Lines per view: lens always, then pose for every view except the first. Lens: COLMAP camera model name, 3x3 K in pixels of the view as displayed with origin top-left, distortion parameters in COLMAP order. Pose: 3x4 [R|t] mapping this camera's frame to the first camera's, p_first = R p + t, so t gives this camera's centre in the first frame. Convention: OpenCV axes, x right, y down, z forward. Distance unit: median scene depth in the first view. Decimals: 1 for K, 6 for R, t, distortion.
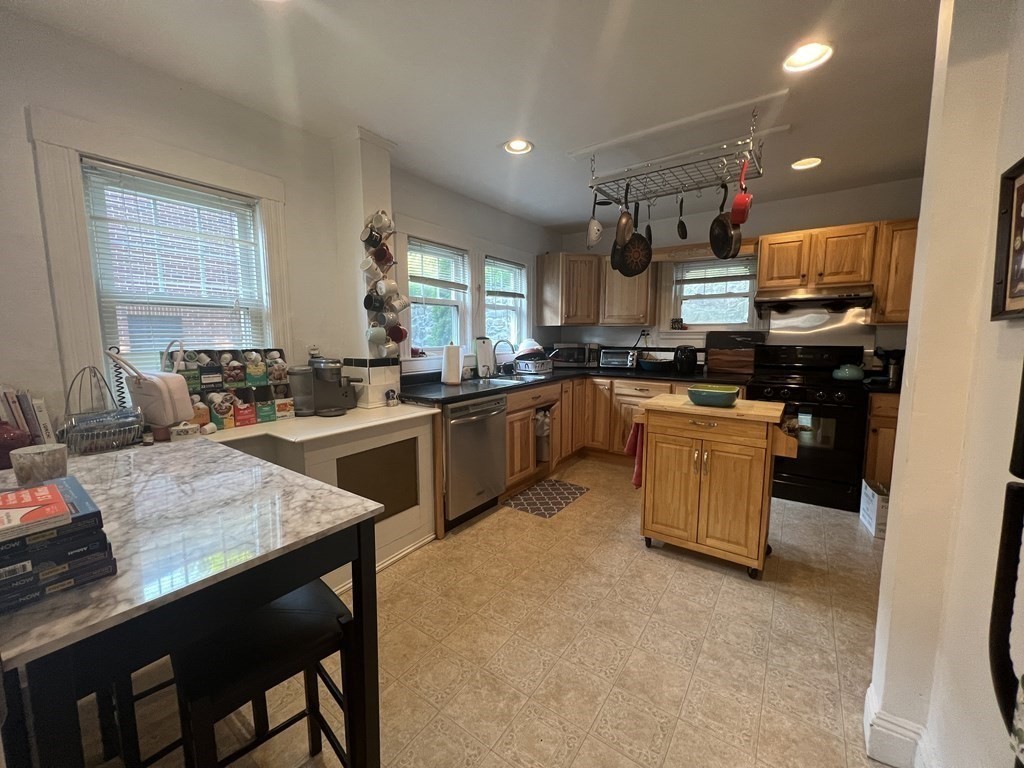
lens RADIAL K [[410.3, 0, 508.6], [0, 410.3, 379.9], [0, 0, 1]] dist [-0.001113, 0.000089]
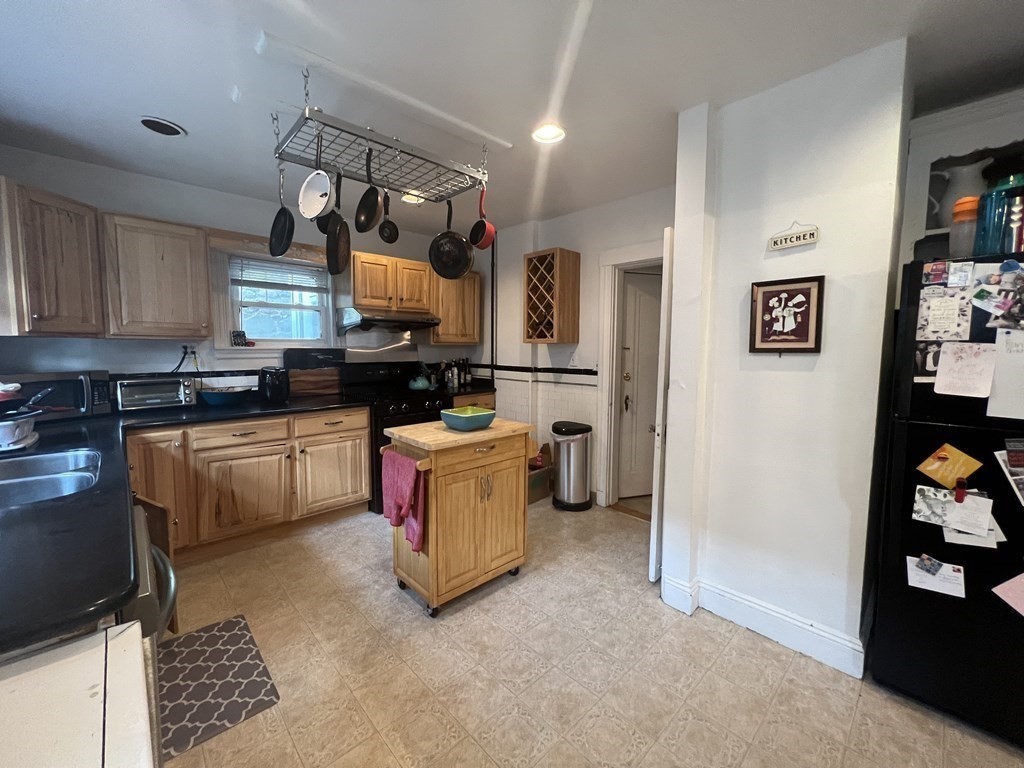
lens RADIAL K [[410.3, 0, 509.9], [0, 410.3, 381.3], [0, 0, 1]] dist [-0.001113, 0.000089]
pose [[0.187621, -0.081181, 0.978881, -0.279930], [0.104775, 0.992547, 0.062233, -0.065858], [-0.976637, 0.090886, 0.194729, 0.466364]]
